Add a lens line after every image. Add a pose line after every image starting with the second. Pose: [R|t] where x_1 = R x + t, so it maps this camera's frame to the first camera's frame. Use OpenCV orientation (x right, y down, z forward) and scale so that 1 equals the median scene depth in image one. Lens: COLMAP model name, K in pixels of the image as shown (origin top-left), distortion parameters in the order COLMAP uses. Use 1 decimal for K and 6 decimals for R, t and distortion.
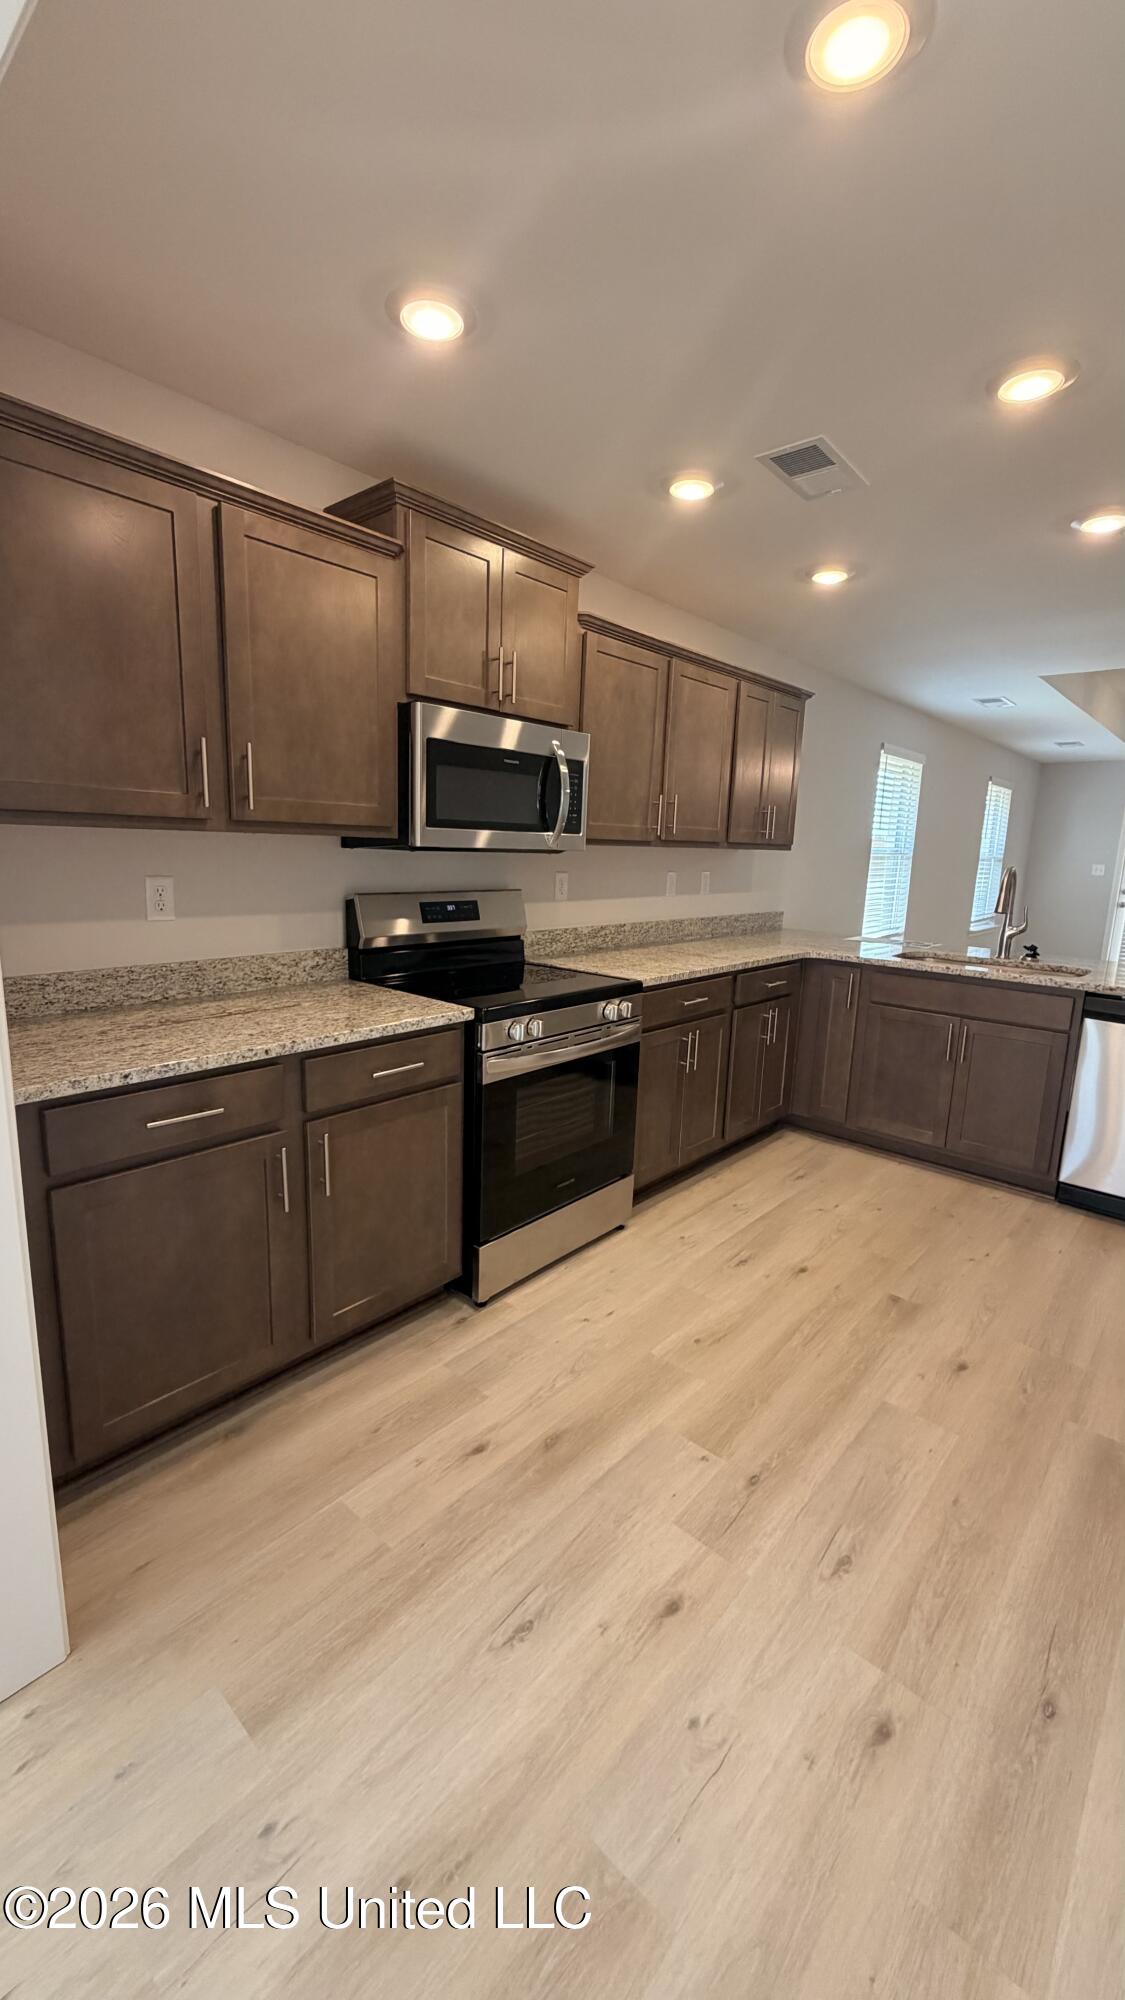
lens RADIAL K [[796.8, 0, 562.5], [0, 796.8, 1000.0], [0, 0, 1]] dist [-0.001062, -0.000077]
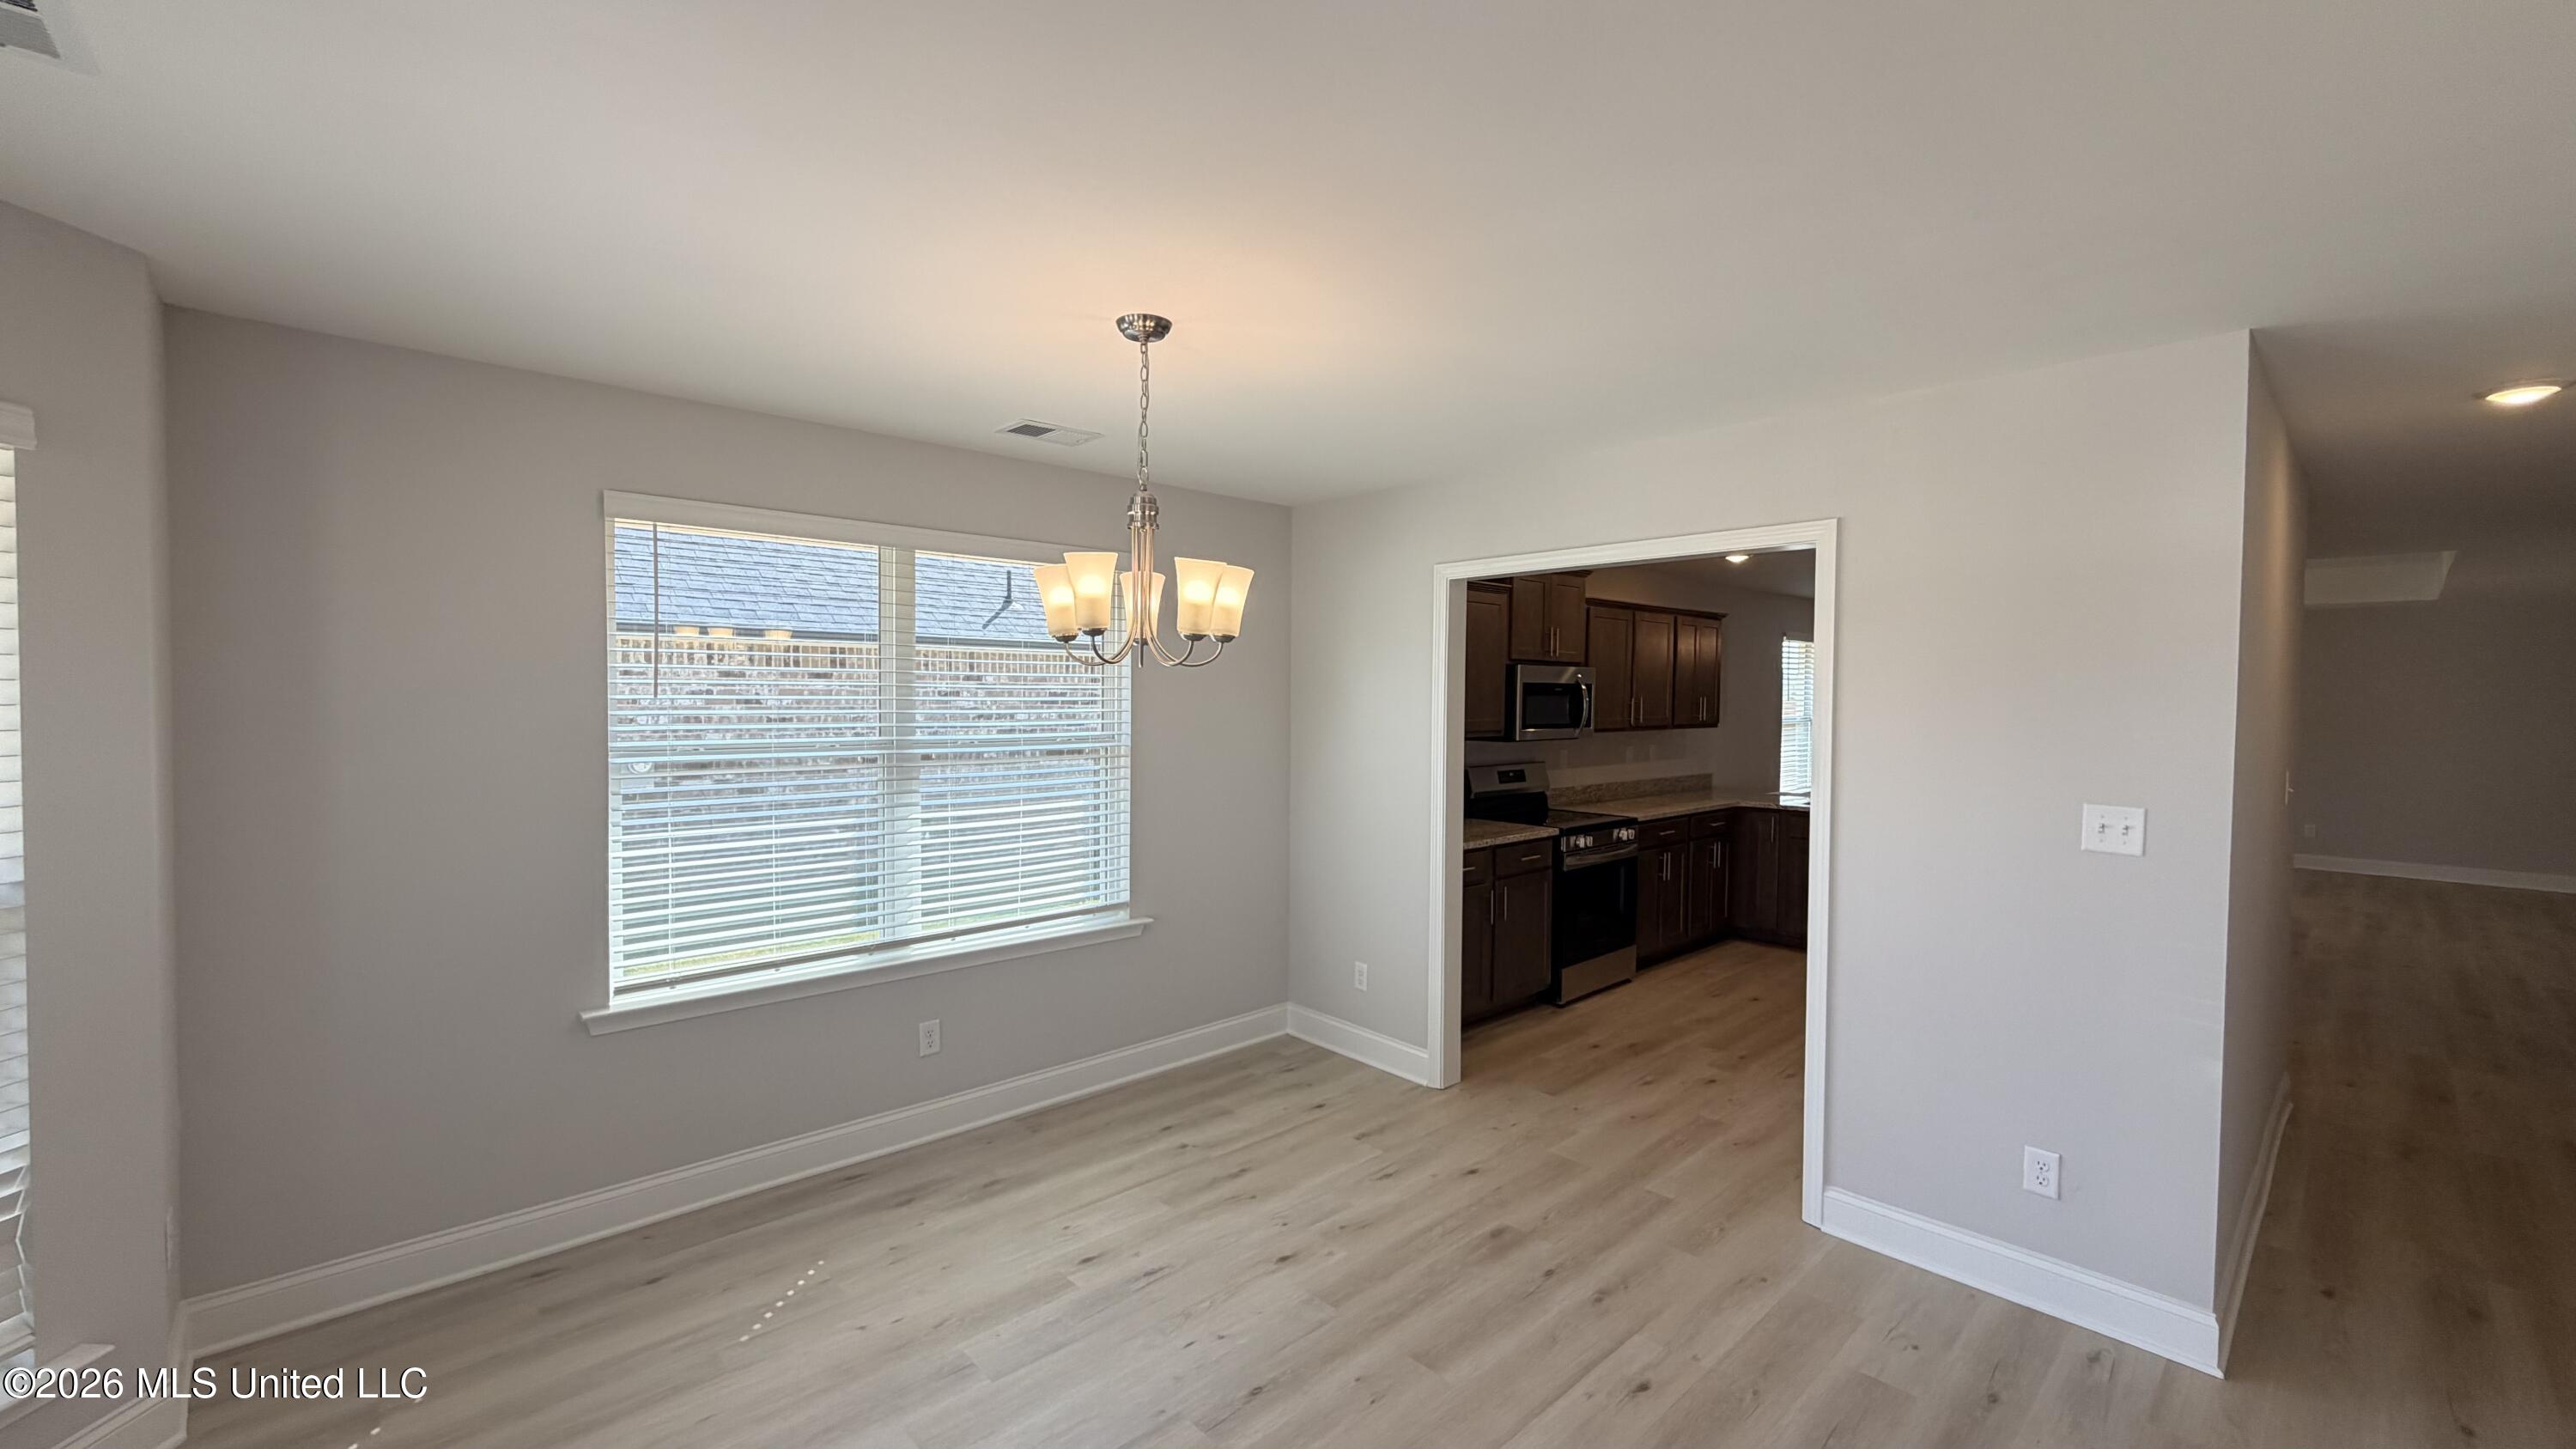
lens RADIAL K [[1026.4, 0, 1288.0], [0, 1026.4, 724.5], [0, 0, 1]] dist [-0.001062, -0.000077]
pose [[0.995611, -0.021336, -0.091123, -0.417636], [0.005983, 0.986185, -0.165538, 0.131981], [0.093396, 0.164266, 0.981985, -1.148973]]
